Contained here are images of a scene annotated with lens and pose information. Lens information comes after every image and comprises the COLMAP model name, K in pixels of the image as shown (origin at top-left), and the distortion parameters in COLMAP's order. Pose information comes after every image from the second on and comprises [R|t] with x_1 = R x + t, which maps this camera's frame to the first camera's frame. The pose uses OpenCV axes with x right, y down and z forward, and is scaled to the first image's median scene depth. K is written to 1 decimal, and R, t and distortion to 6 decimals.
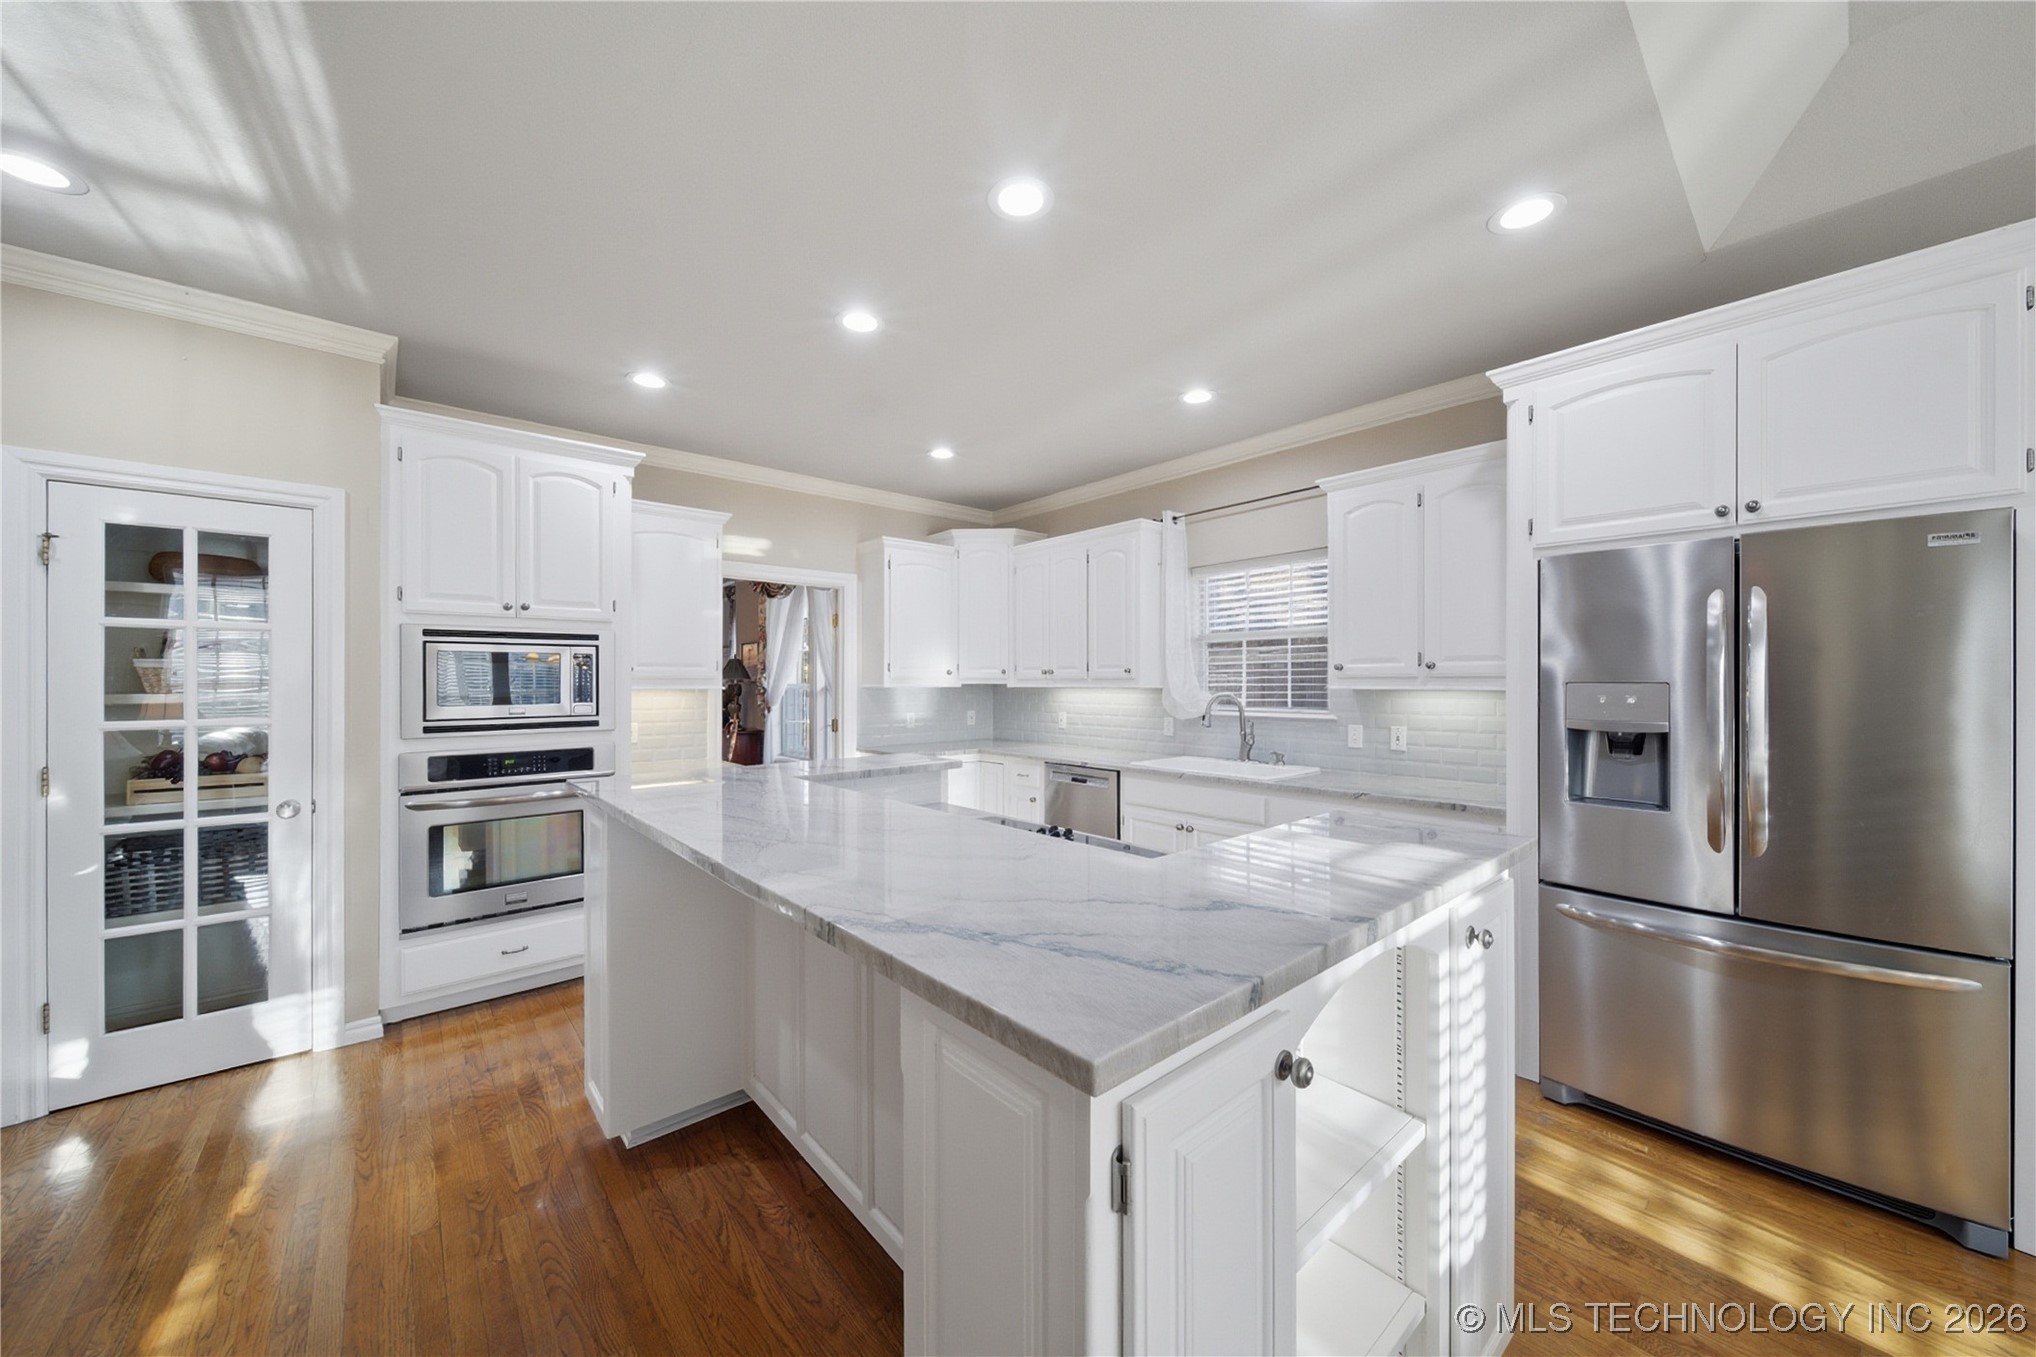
lens RADIAL K [[719.2, 0, 1014.5], [0, 719.2, 680.3], [0, 0, 1]] dist [-0.001732, -0.000552]
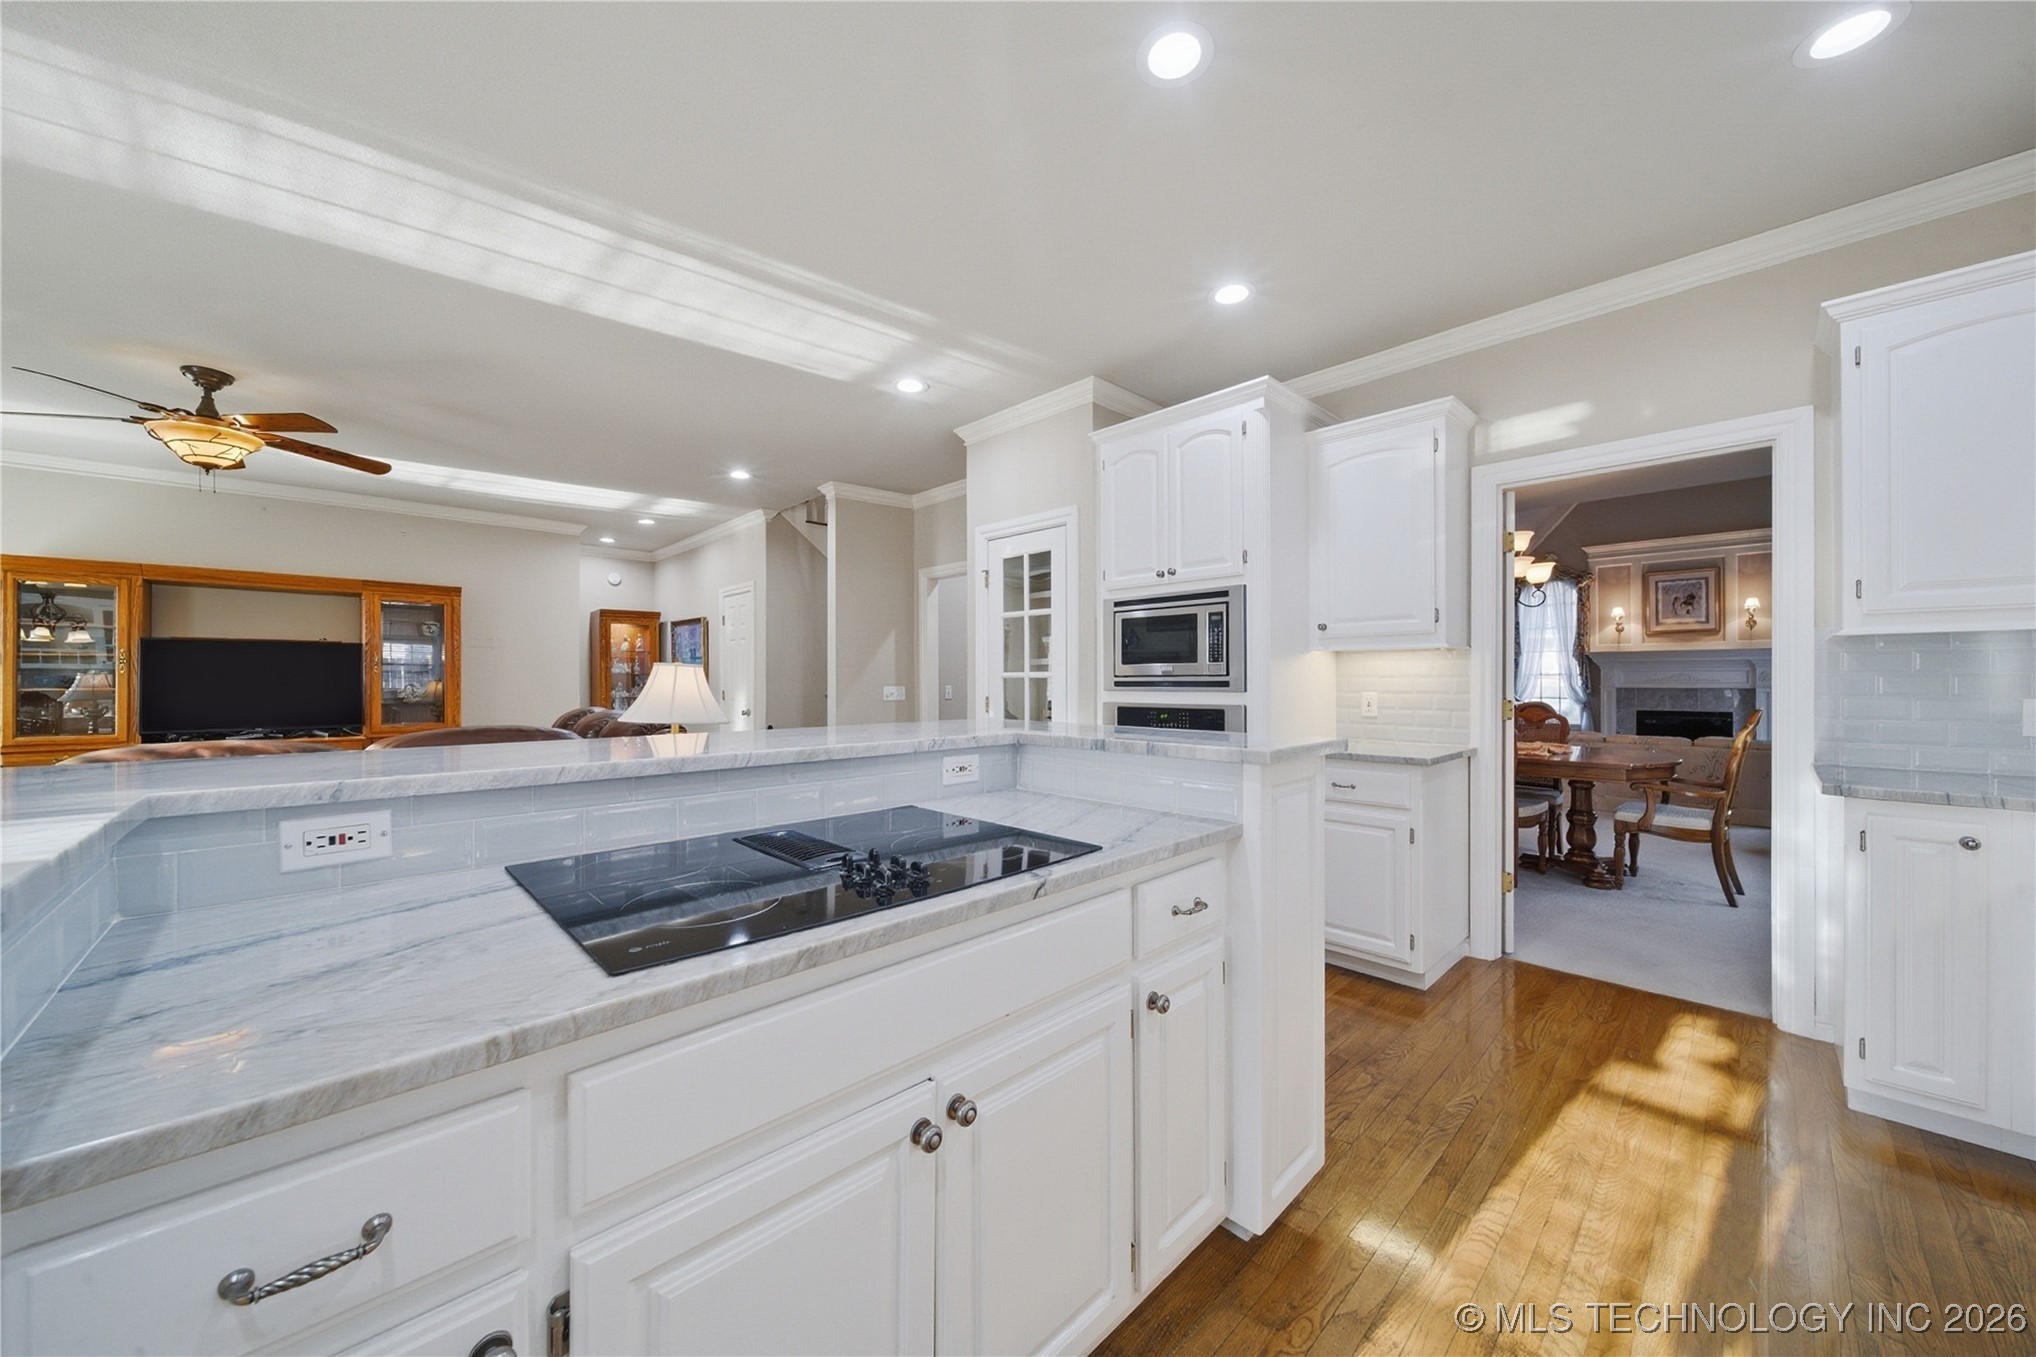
lens RADIAL K [[719.2, 0, 1014.5], [0, 719.2, 680.3], [0, 0, 1]] dist [-0.001732, -0.000552]
pose [[0.046539, 0.004255, -0.998907, 0.336107], [0.002934, 0.999986, 0.004397, 0.047803], [0.998912, -0.003135, 0.046526, 0.646112]]
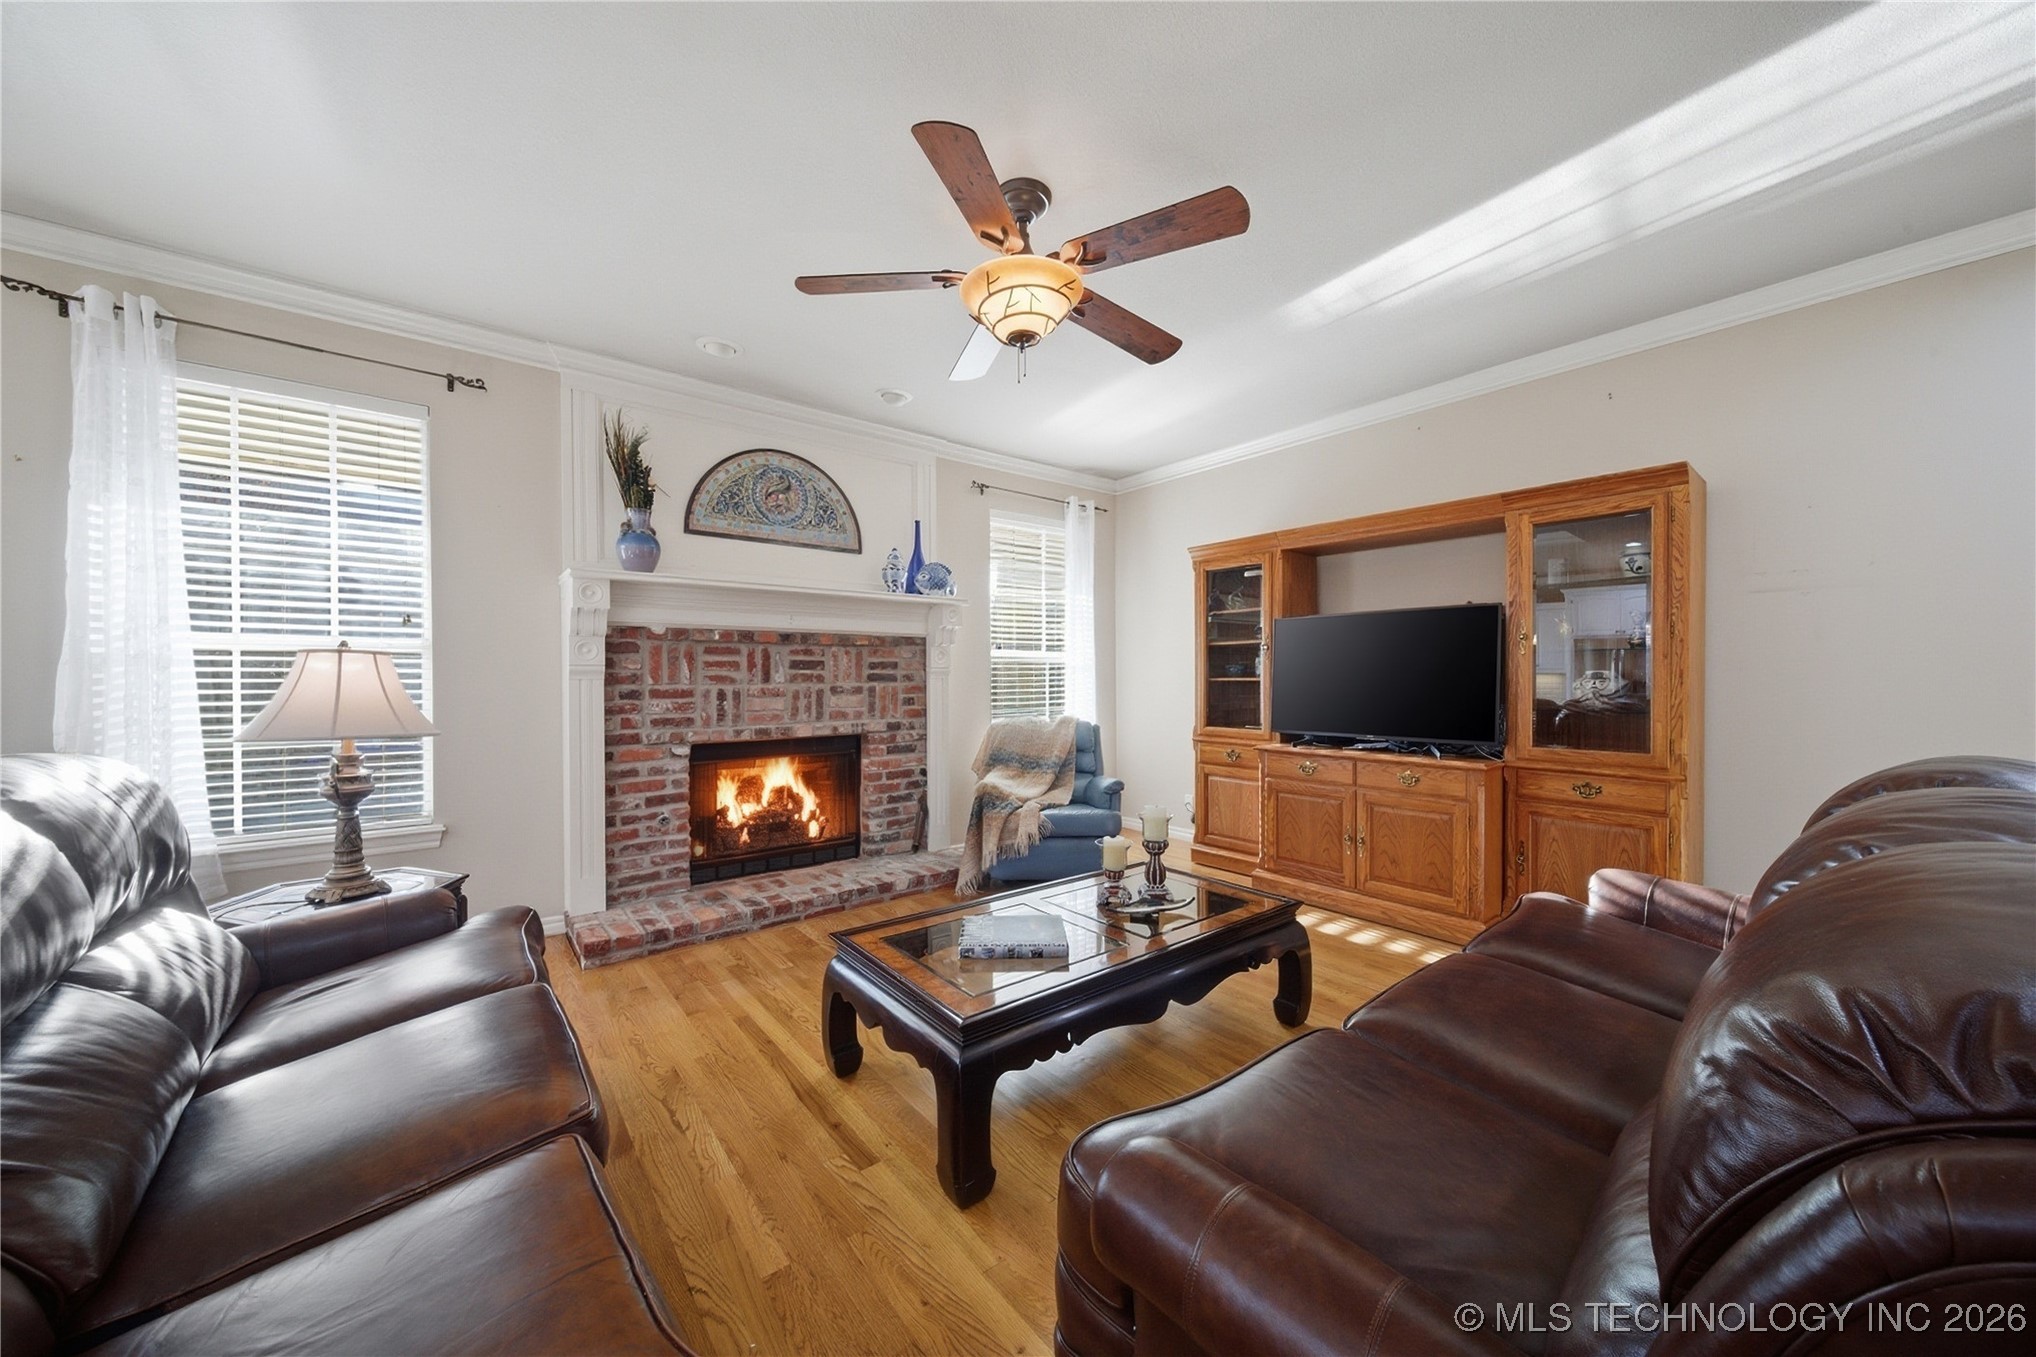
lens RADIAL K [[716.5, 0, 1022.2], [0, 716.5, 685.1], [0, 0, 1]] dist [-0.005395, -0.000280]
pose [[-0.998957, 0.006721, 0.045173, -0.750584], [0.007115, 0.999938, 0.008555, 0.060849], [-0.045112, 0.008867, -0.998943, 0.217175]]
